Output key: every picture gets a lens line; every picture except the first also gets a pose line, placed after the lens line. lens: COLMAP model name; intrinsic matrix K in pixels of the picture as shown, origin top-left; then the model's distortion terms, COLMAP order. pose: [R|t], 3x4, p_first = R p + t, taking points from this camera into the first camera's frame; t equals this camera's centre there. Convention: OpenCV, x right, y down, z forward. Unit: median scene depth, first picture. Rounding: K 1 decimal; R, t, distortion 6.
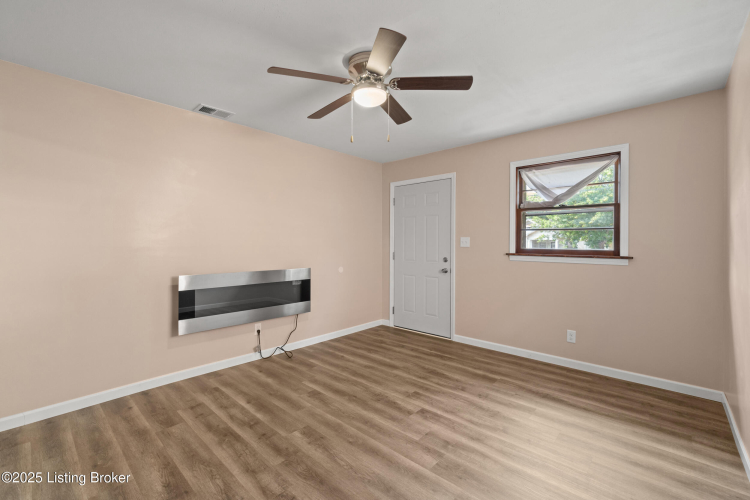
lens RADIAL K [[324.3, 0, 375.0], [0, 324.3, 247.6], [0, 0, 1]] dist [-0.001467, 0.000157]
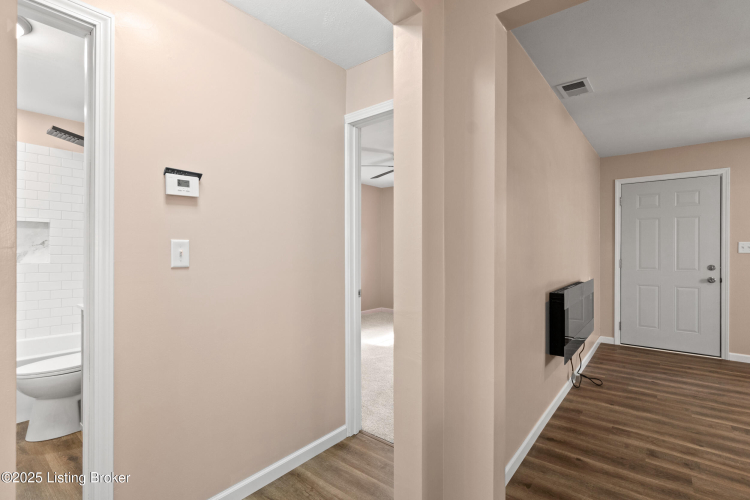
lens RADIAL K [[358.0, 0, 378.4], [0, 358.0, 251.7], [0, 0, 1]] dist [-0.002332, 0.000247]
pose [[0.997519, -0.003731, 0.070302, -1.246750], [0.004232, 0.999967, -0.006985, -0.003958], [-0.070273, 0.007266, 0.997501, 0.160898]]
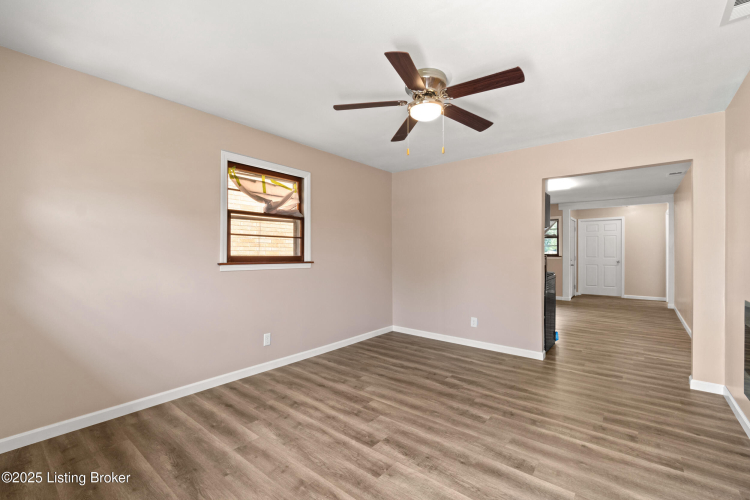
lens RADIAL K [[324.3, 0, 375.0], [0, 324.3, 247.6], [0, 0, 1]] dist [-0.001467, 0.000157]
pose [[-0.998282, -0.005998, -0.058288, 0.182387], [-0.005757, 0.999974, -0.004297, -0.012975], [0.058312, -0.003954, -0.998291, 1.770562]]
